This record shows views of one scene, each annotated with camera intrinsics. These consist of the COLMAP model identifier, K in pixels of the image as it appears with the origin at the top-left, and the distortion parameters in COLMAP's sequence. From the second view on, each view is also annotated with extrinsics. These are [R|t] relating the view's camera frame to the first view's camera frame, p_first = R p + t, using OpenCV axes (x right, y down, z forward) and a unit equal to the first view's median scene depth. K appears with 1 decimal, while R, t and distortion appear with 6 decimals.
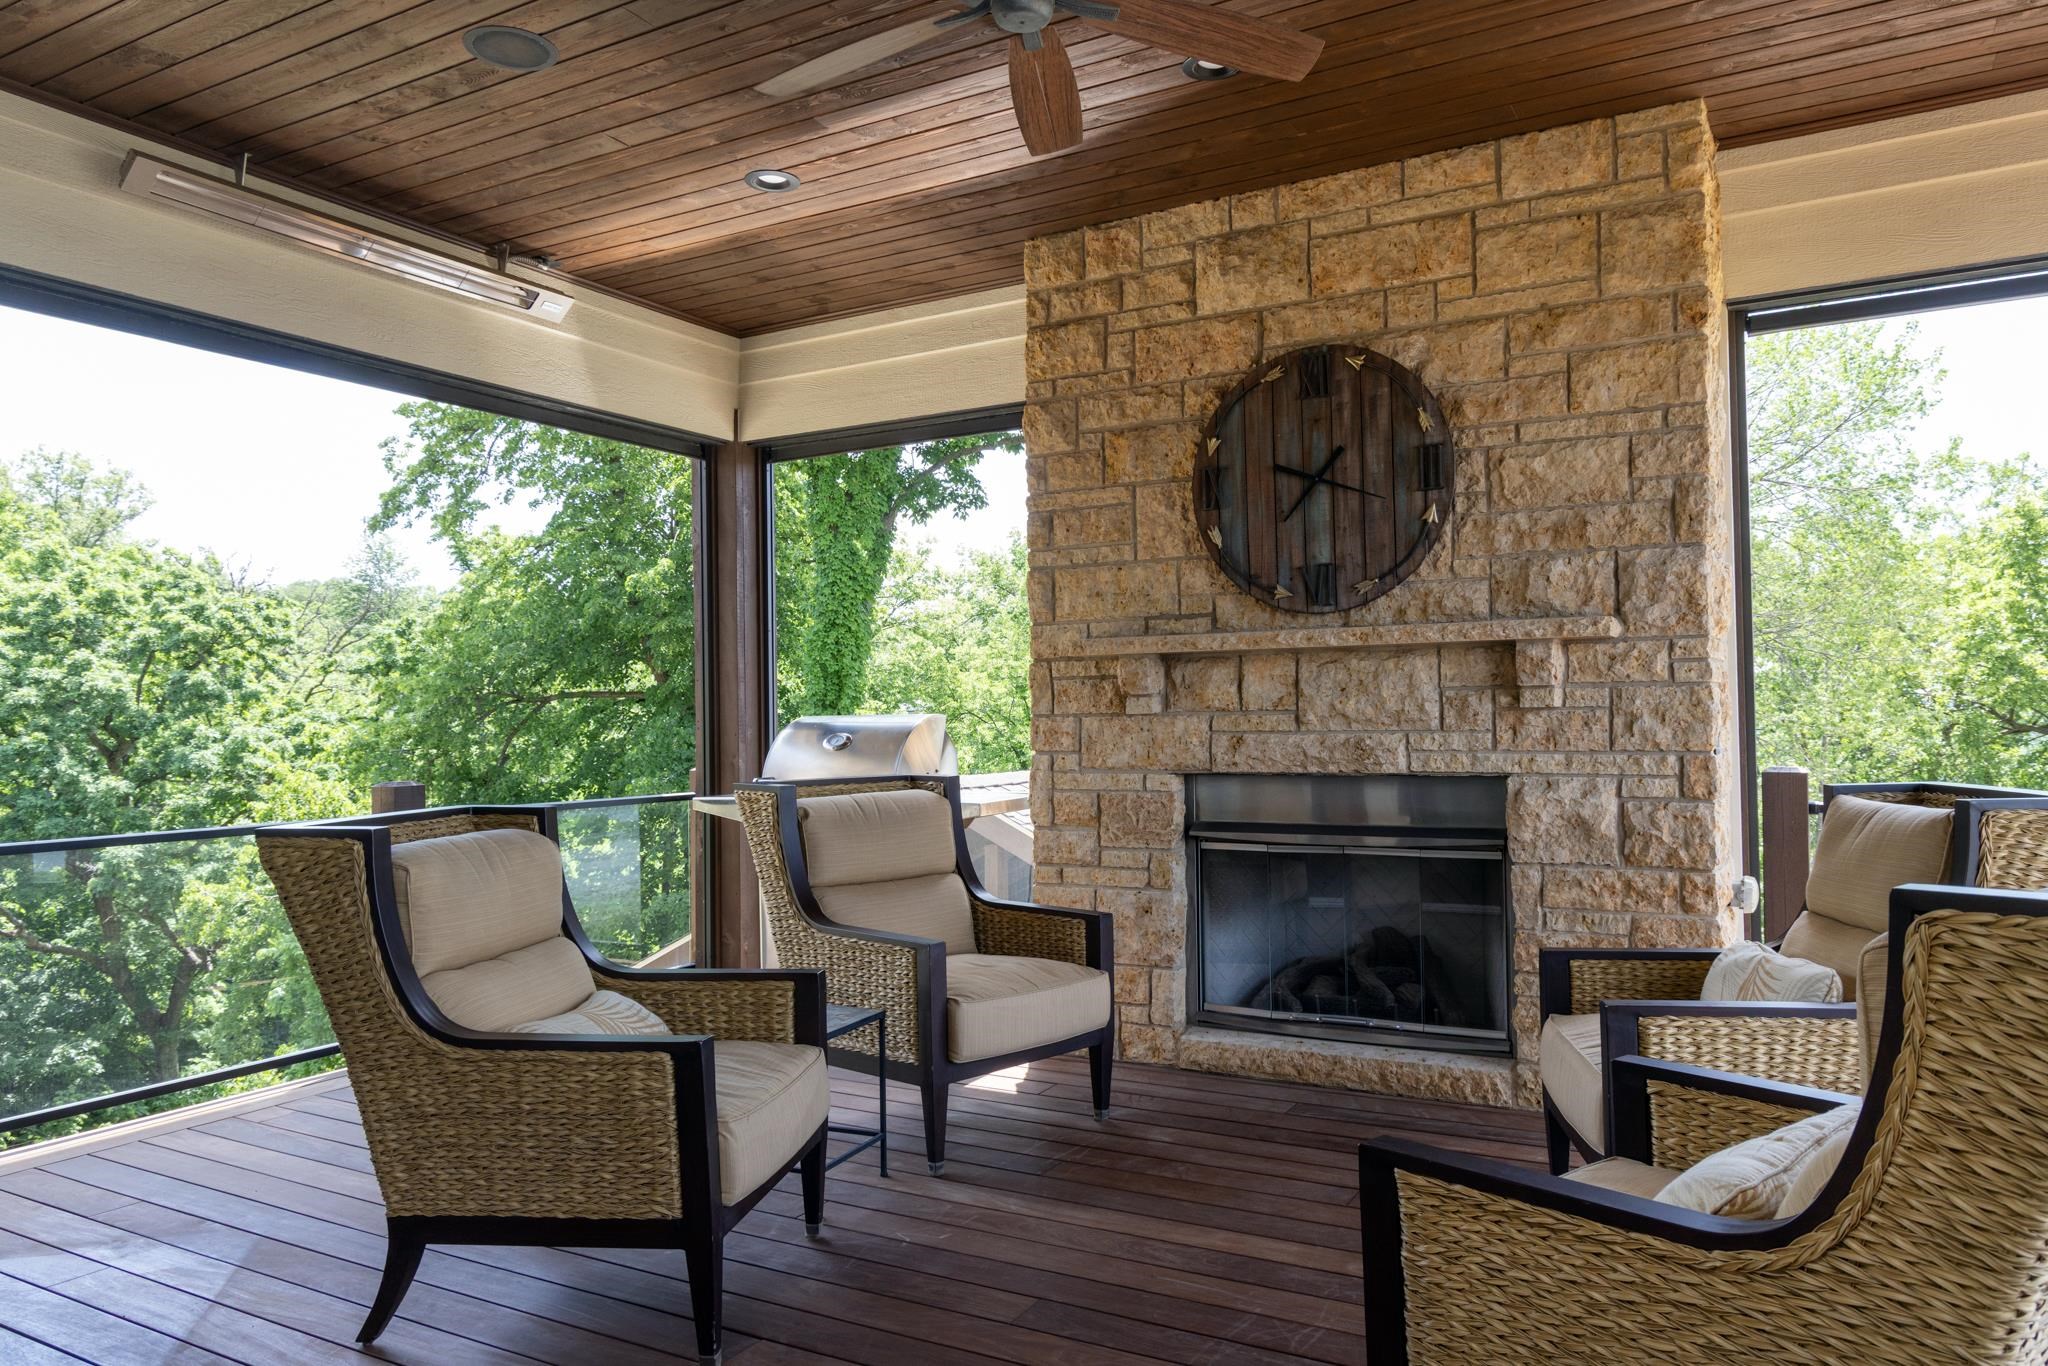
lens RADIAL K [[1410.4, 0, 1027.4], [0, 1410.4, 686.1], [0, 0, 1]] dist [0.000615, -0.001150]
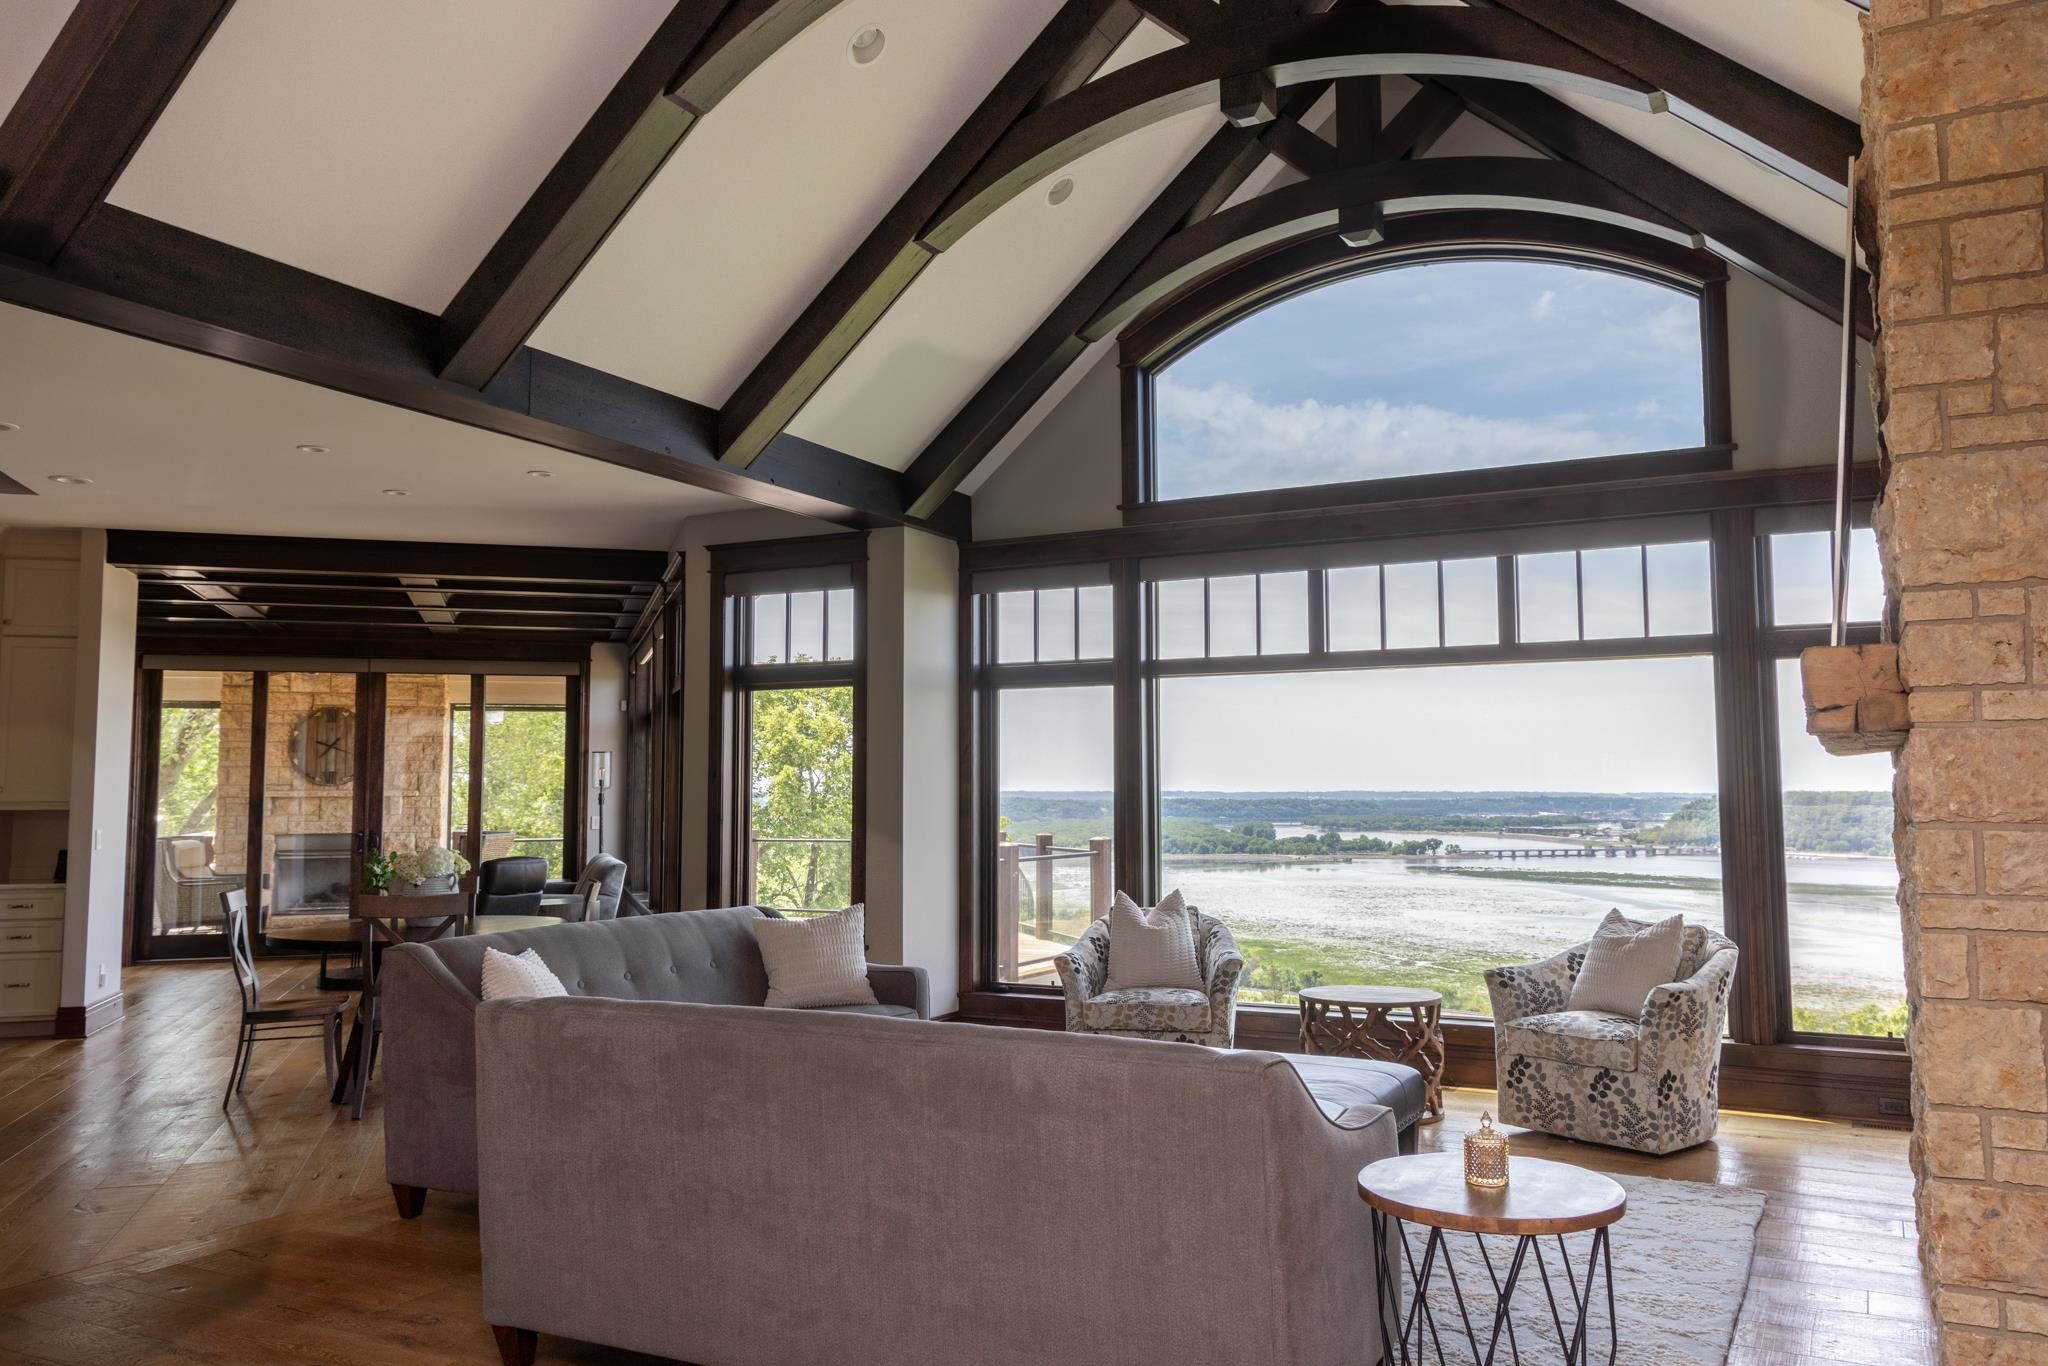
lens RADIAL K [[1410.4, 0, 1014.5], [0, 1410.4, 677.7], [0, 0, 1]] dist [0.000615, -0.001150]
pose [[0.661970, 0.071924, 0.746072, -1.292961], [-0.016911, 0.996565, -0.081067, -0.066248], [-0.749340, 0.041047, 0.660912, -2.567971]]
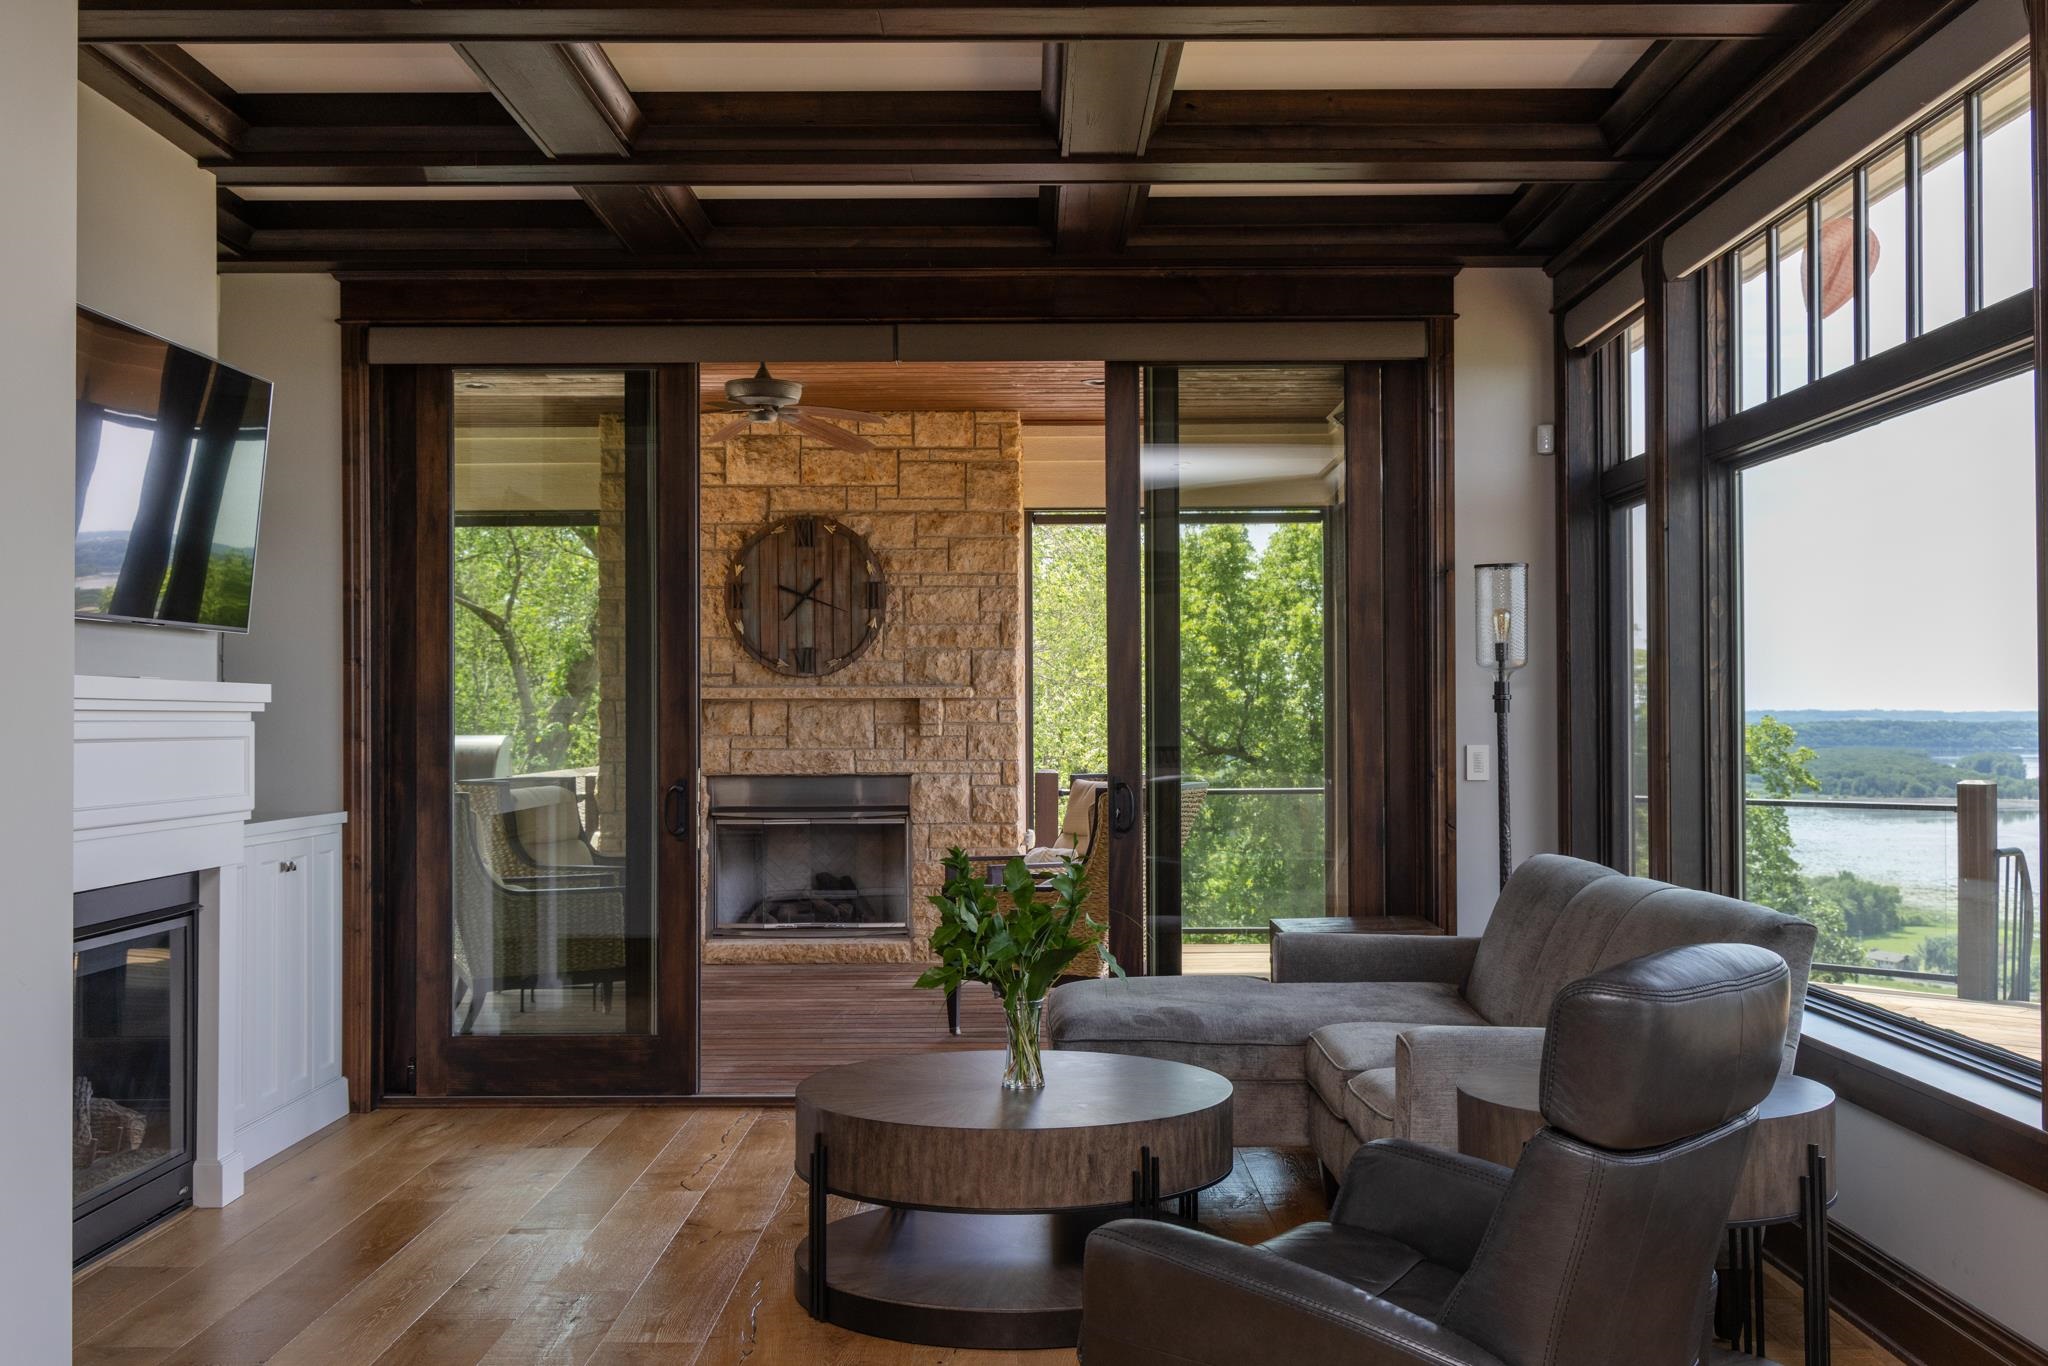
lens RADIAL K [[2043.9, 0, 1030.6], [0, 2043.9, 683.7], [0, 0, 1]] dist [0.020364, 0.000000]
pose [[0.871693, 0.019677, 0.489657, -0.758297], [-0.018891, 0.999800, -0.006547, -0.034512], [-0.489688, -0.003544, 0.871890, -1.257283]]
